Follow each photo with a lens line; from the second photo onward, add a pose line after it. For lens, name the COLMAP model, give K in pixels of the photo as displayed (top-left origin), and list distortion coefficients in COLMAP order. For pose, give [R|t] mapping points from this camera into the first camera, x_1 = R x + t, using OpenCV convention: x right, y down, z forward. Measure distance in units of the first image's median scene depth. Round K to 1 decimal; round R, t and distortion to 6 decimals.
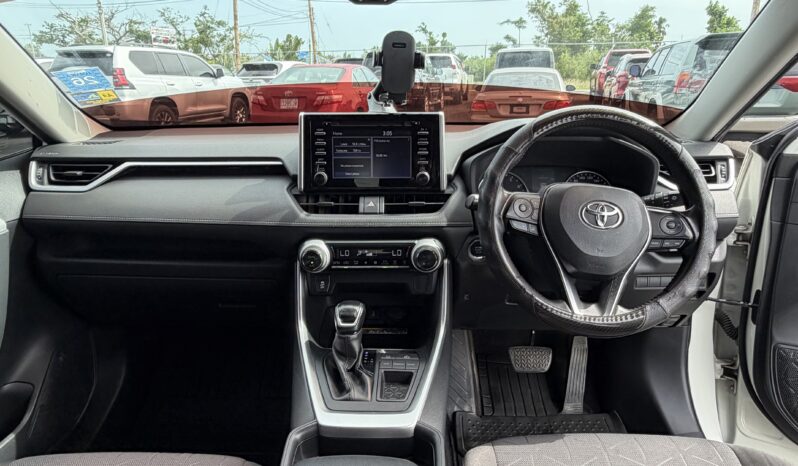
lens RADIAL K [[521.0, 0, 399.0], [0, 521.0, 233.0], [0, 0, 1]] dist [-0.001478, -0.000885]
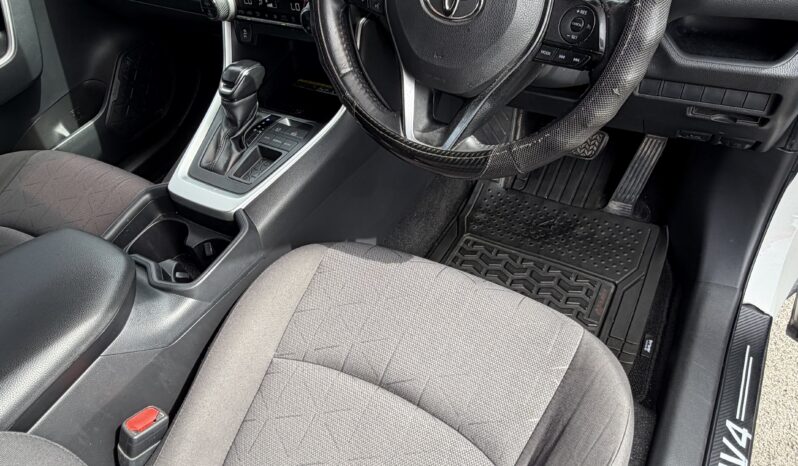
lens RADIAL K [[521.0, 0, 399.0], [0, 521.0, 233.0], [0, 0, 1]] dist [-0.001478, -0.000885]
pose [[0.862318, 0.290174, -0.414978, 0.580377], [-0.008711, 0.827900, 0.560808, -0.128029], [0.506292, -0.479980, 0.716441, 0.335367]]
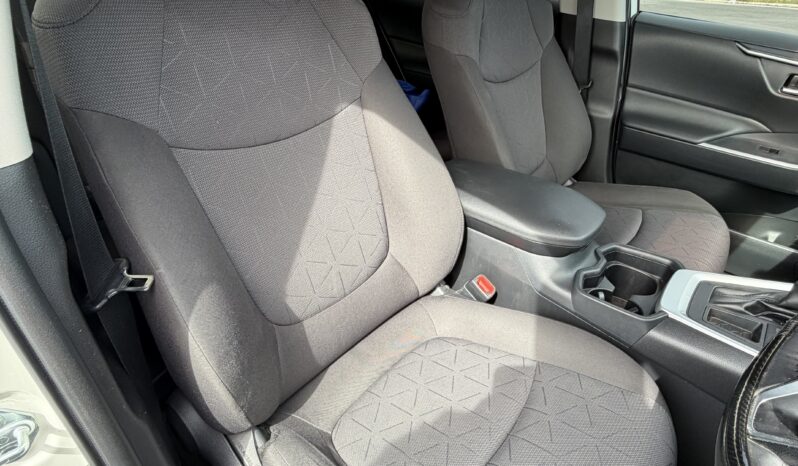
lens RADIAL K [[425.2, 0, 401.5], [0, 425.2, 227.6], [0, 0, 1]] dist [0.001189, 0.001274]
pose [[-0.645167, 0.394657, -0.654221, 0.729179], [-0.241453, 0.707067, 0.664647, -0.179941], [0.724886, 0.586772, -0.360885, 0.648839]]
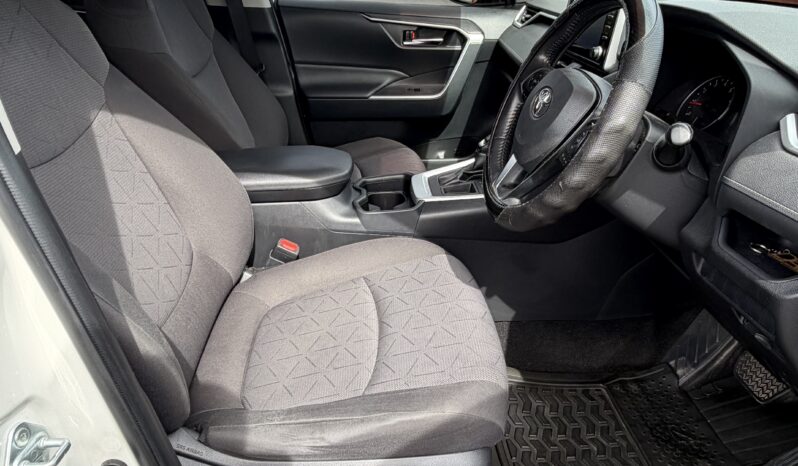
lens RADIAL K [[549.6, 0, 399.0], [0, 549.6, 233.0], [0, 0, 1]] dist [-0.006631, 0.000083]
pose [[0.070529, 0.453776, -0.888320, 1.166509], [-0.271286, 0.865697, 0.420681, -0.155459], [0.959911, 0.211319, 0.184160, 0.532687]]
